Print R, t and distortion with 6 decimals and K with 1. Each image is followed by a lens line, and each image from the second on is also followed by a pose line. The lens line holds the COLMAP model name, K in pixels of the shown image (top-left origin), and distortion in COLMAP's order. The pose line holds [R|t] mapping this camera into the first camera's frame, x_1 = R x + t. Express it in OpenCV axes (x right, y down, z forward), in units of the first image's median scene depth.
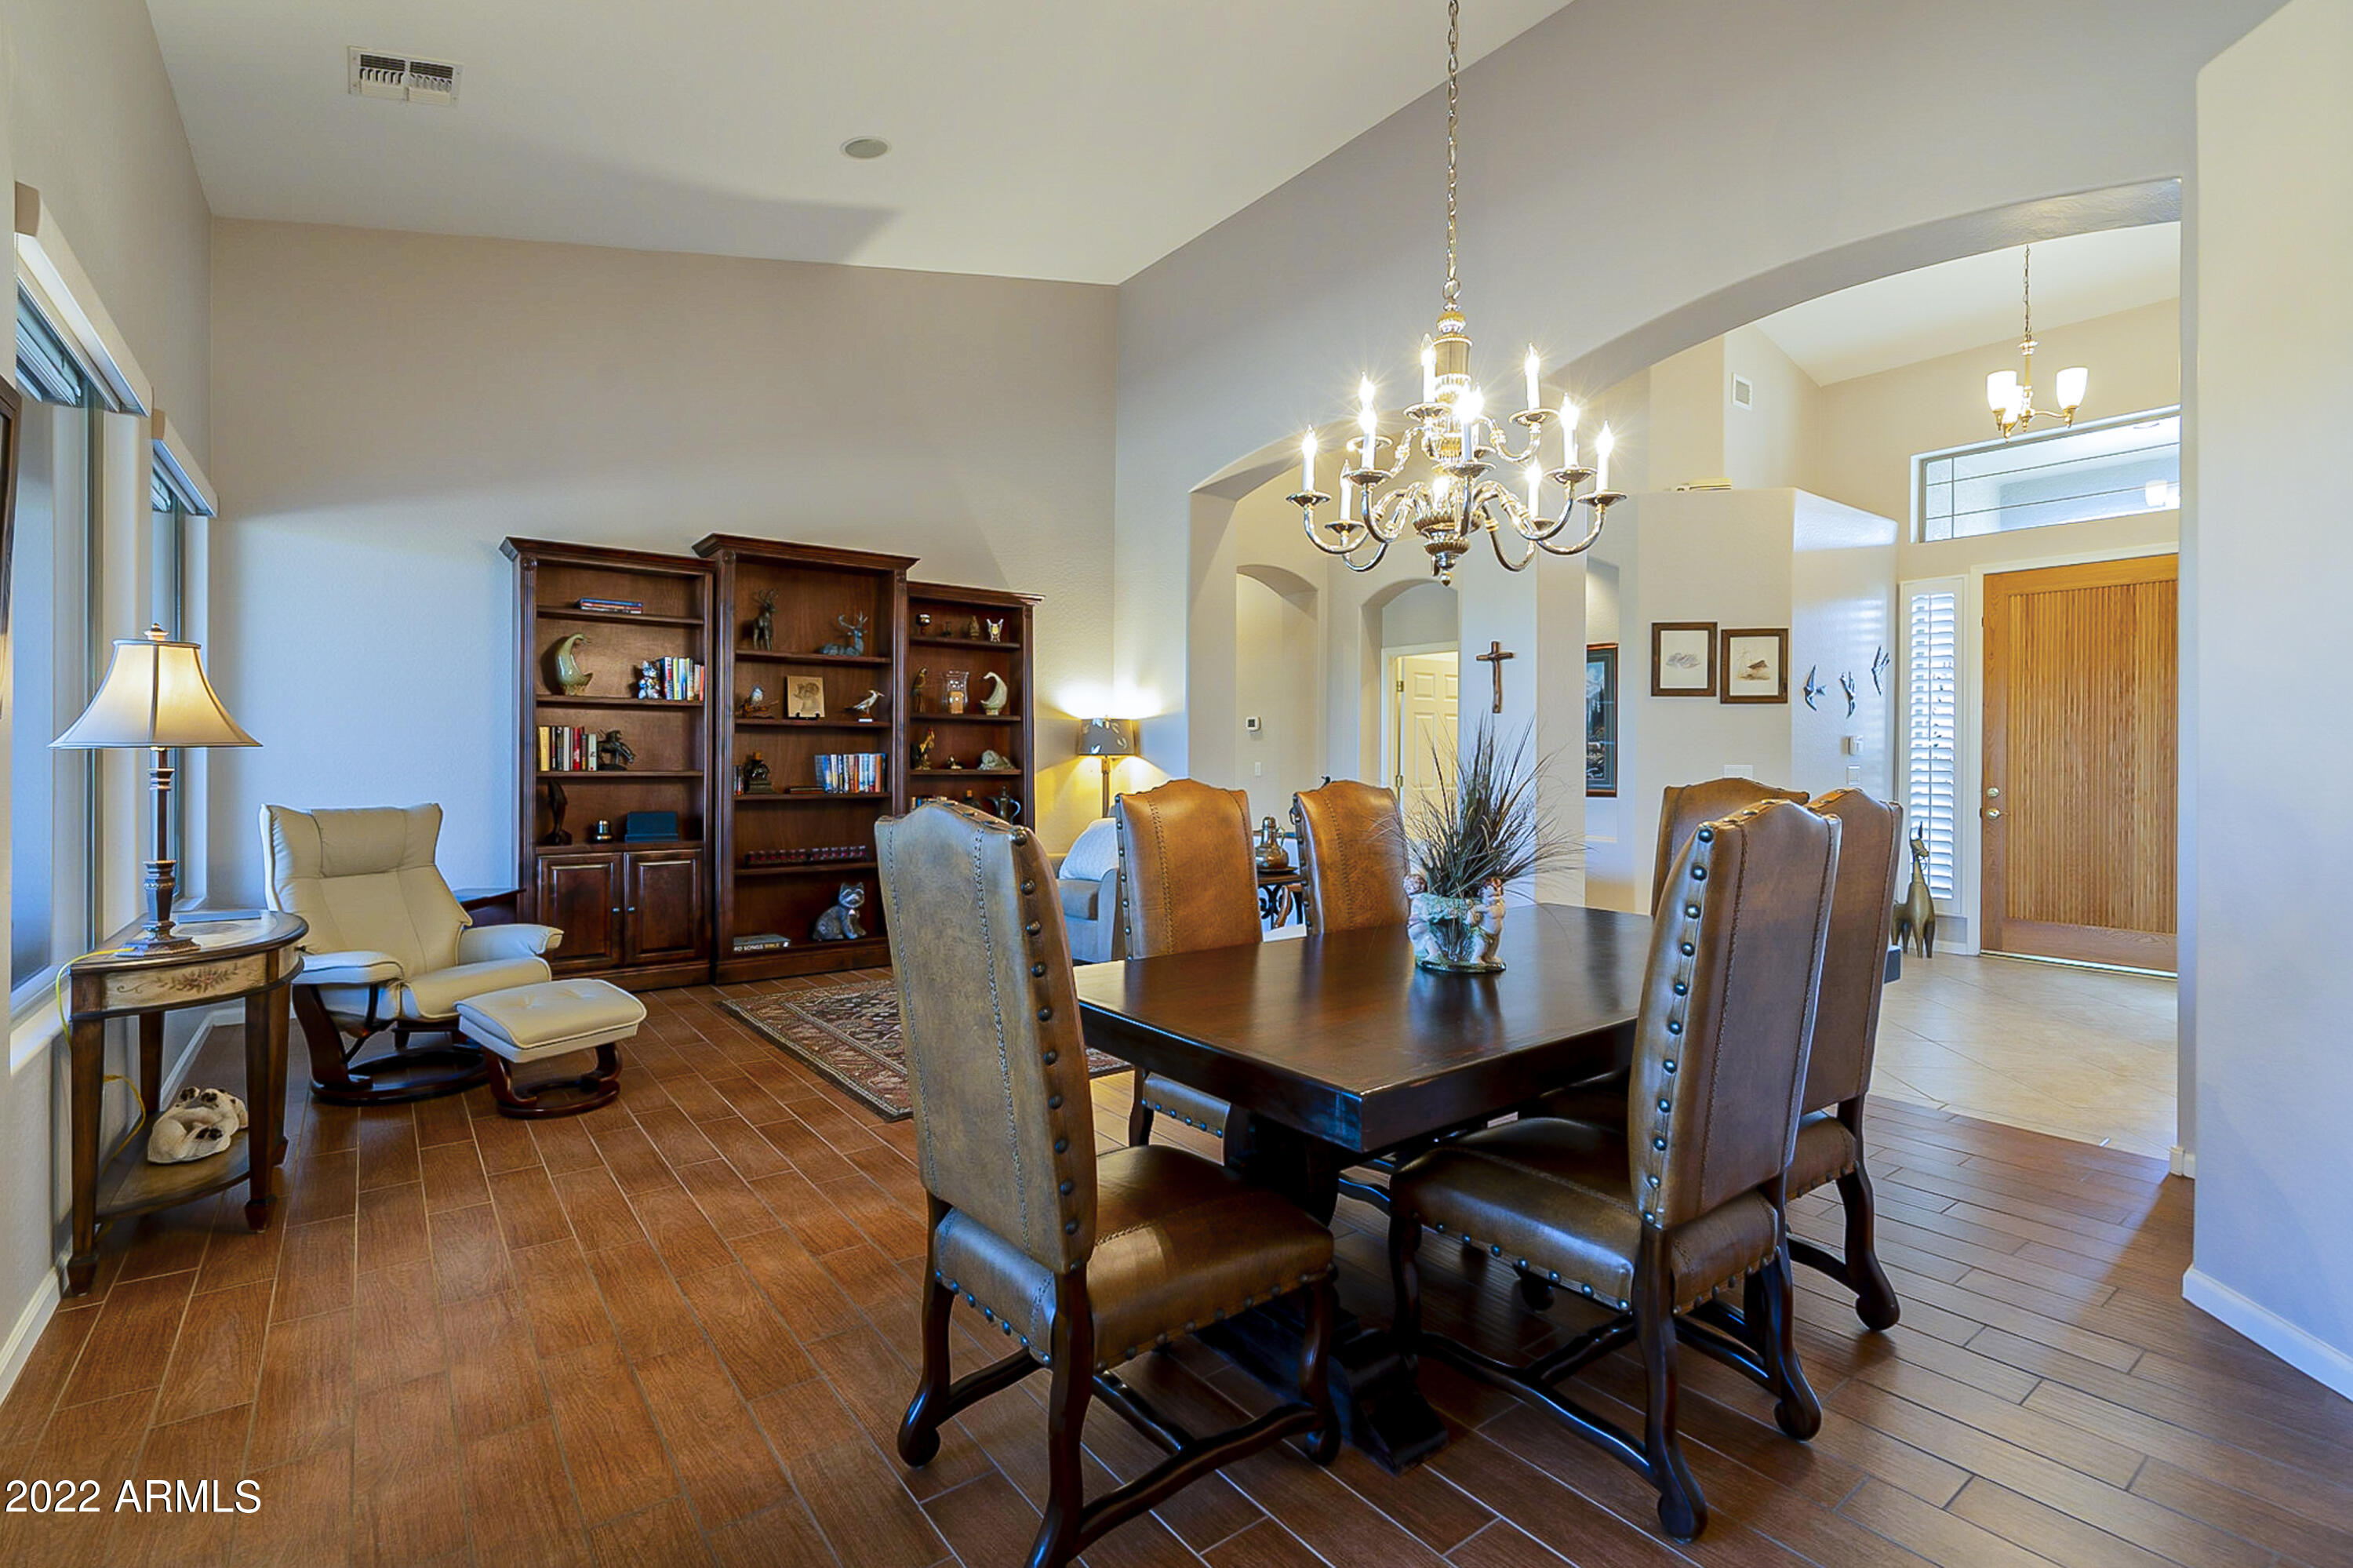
lens RADIAL K [[1075.2, 0, 1171.2], [0, 1075.2, 769.7], [0, 0, 1]] dist [-0.001651, 0.000704]
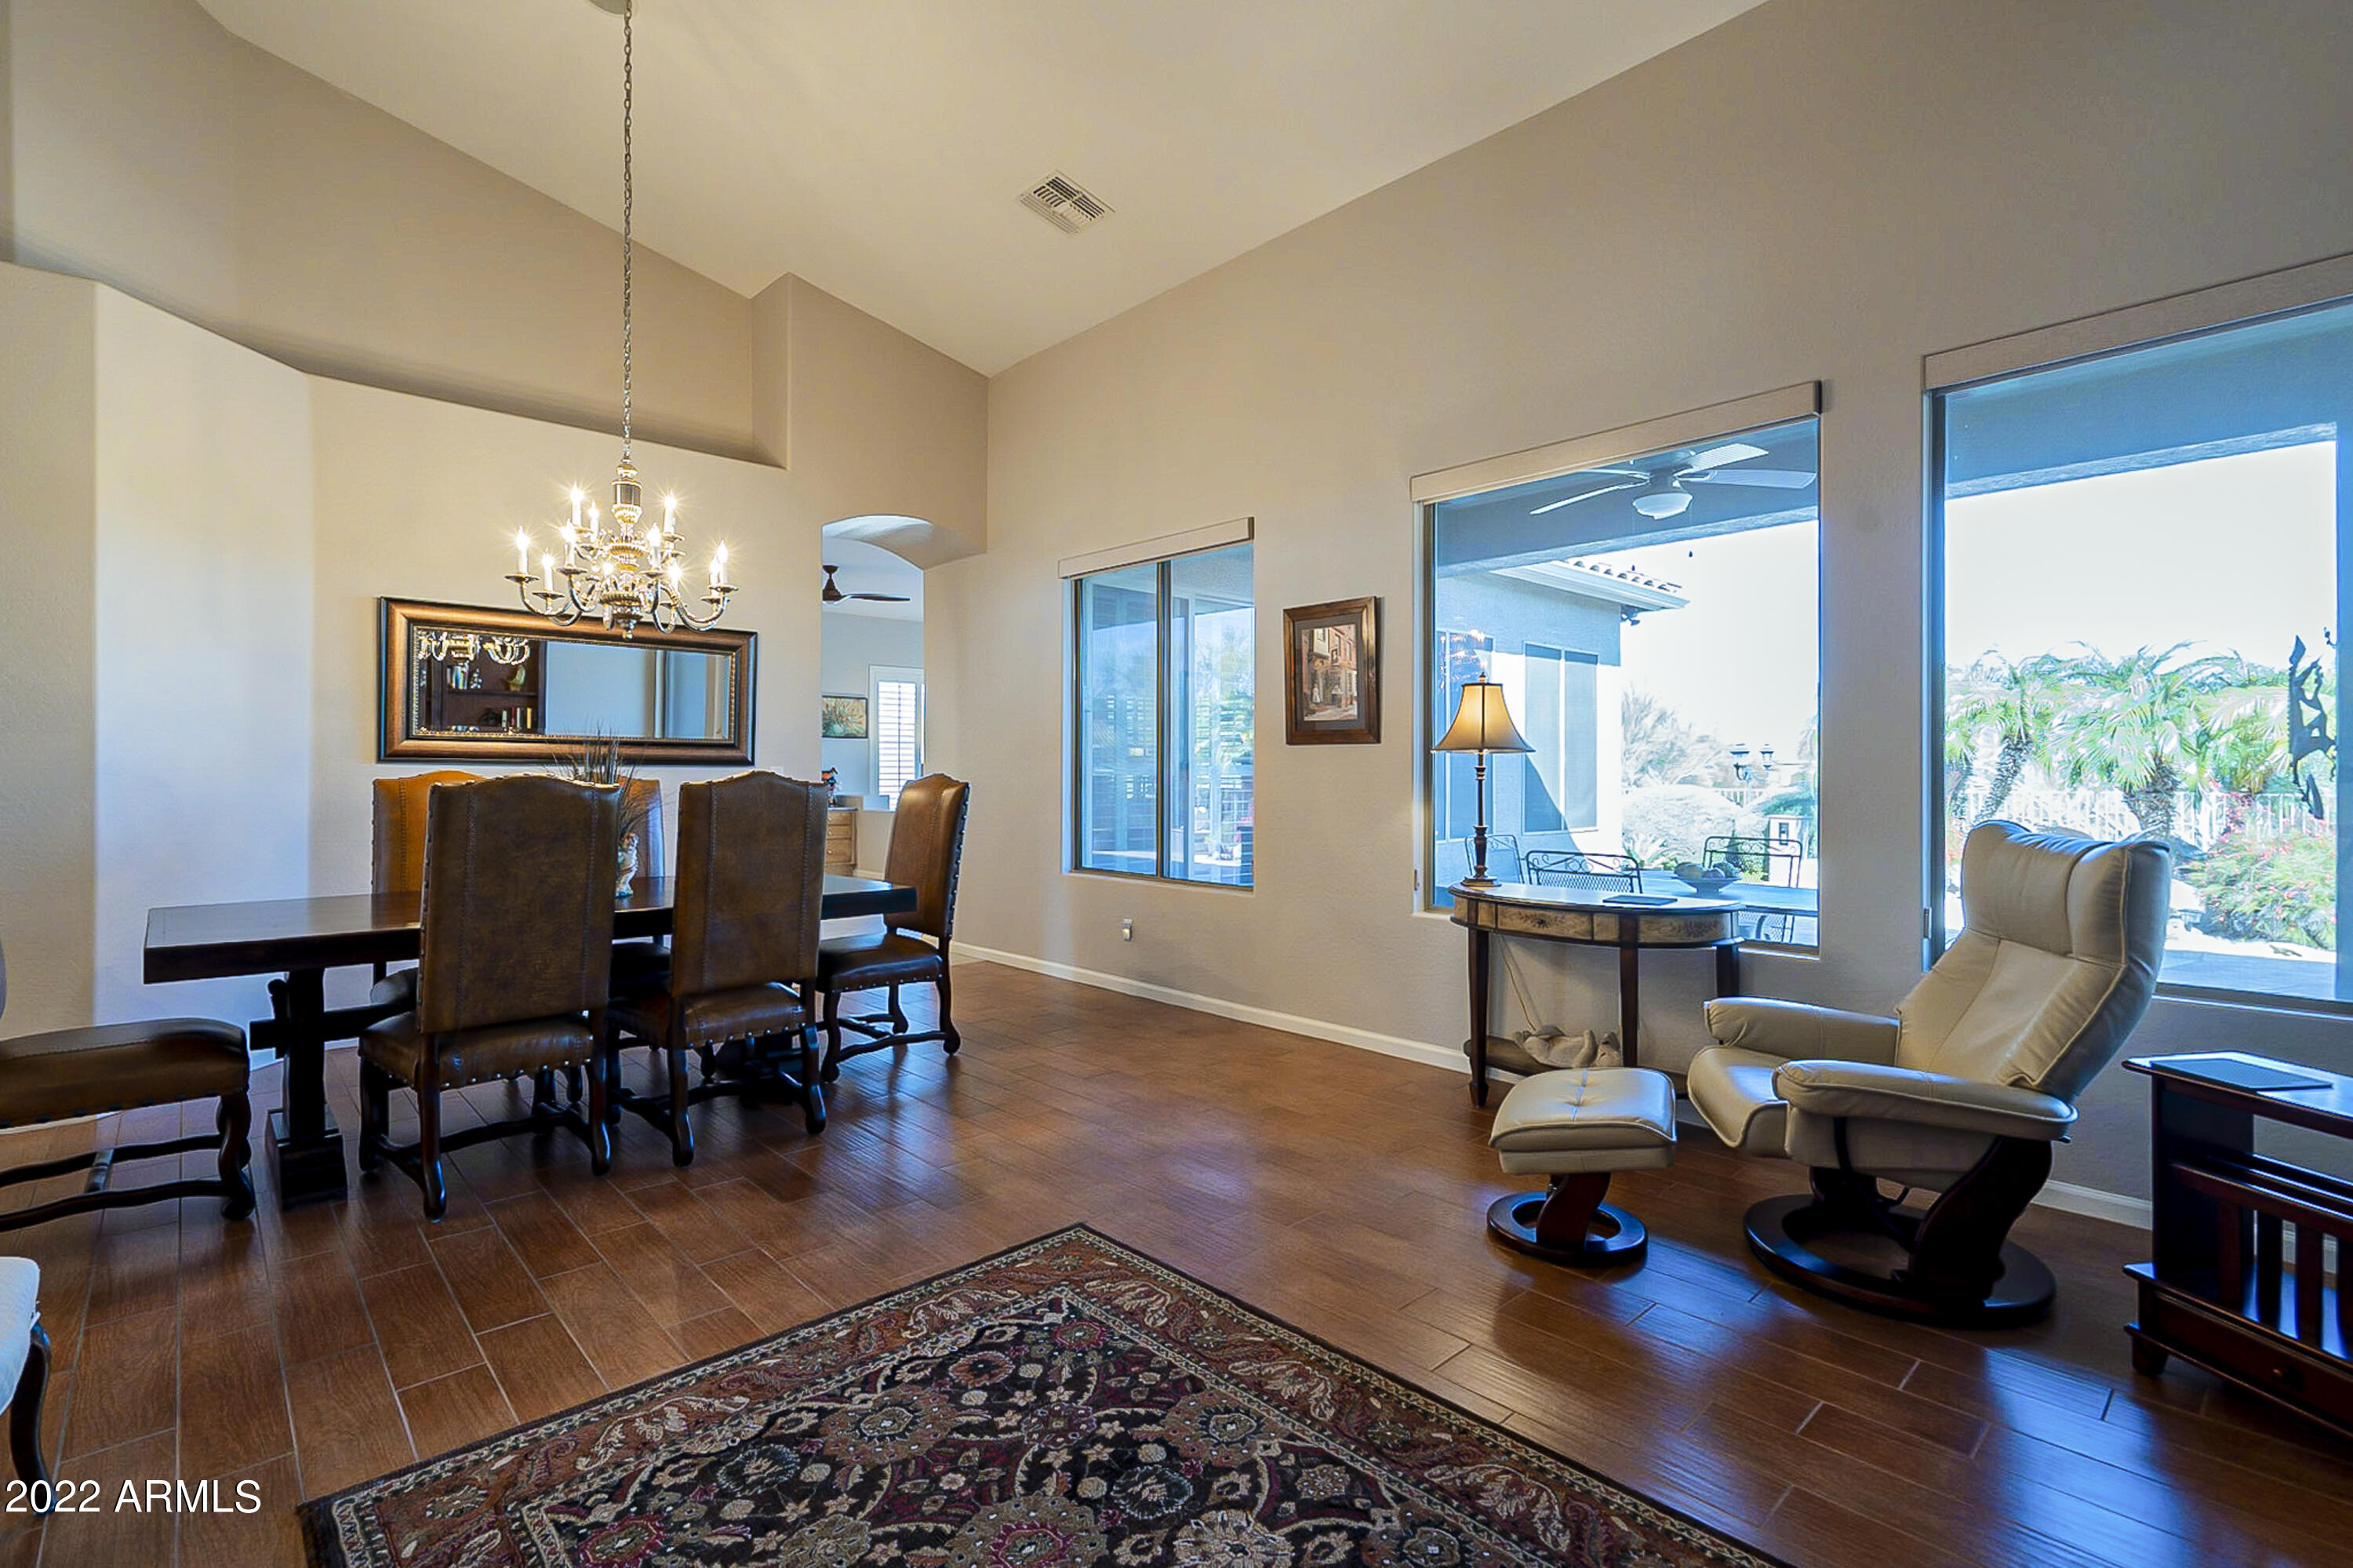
lens RADIAL K [[1075.2, 0, 1172.5], [0, 1075.2, 772.7], [0, 0, 1]] dist [-0.001651, 0.000704]
pose [[-0.994814, -0.007595, -0.101424, -0.160384], [-0.008651, 0.999913, 0.009976, -0.000931], [0.101340, 0.010802, -0.994793, 1.143371]]
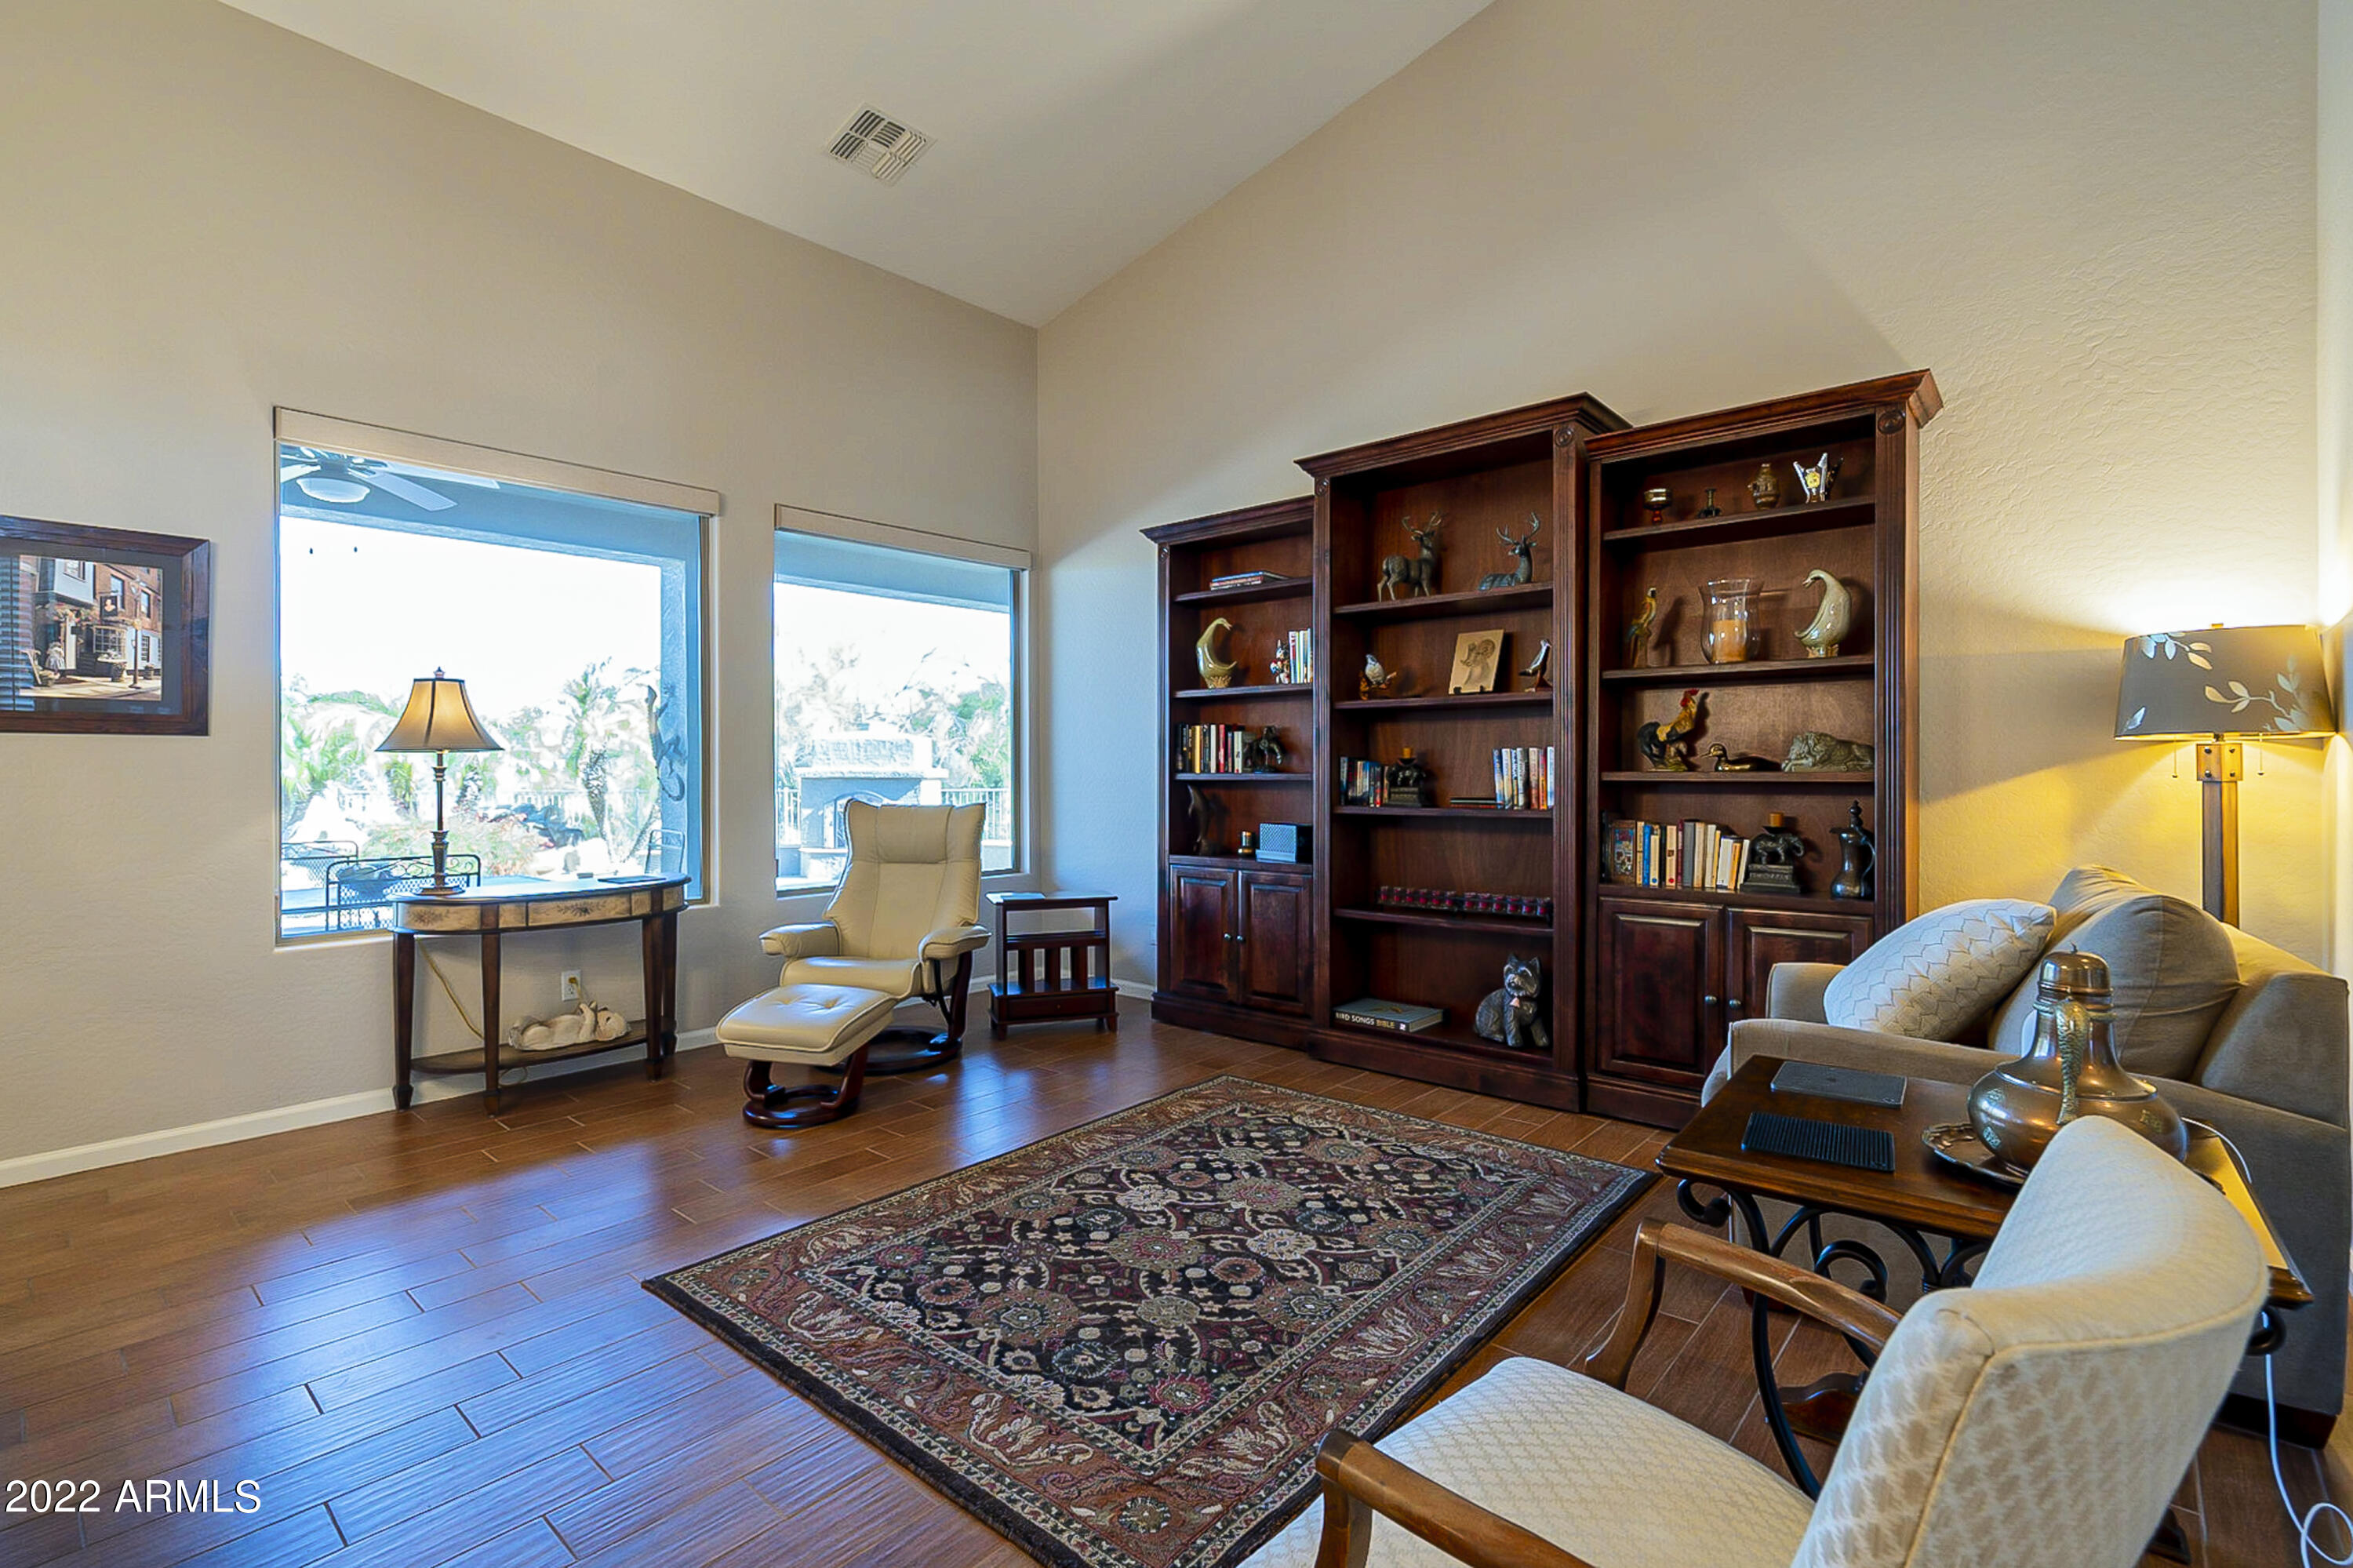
lens RADIAL K [[1075.2, 0, 1165.4], [0, 1075.2, 774.2], [0, 0, 1]] dist [-0.001651, 0.000704]
pose [[0.200877, -0.003135, -0.979611, 0.303292], [-0.004967, 0.999979, -0.004219, 0.005398], [0.979604, 0.005713, 0.200857, 0.767216]]
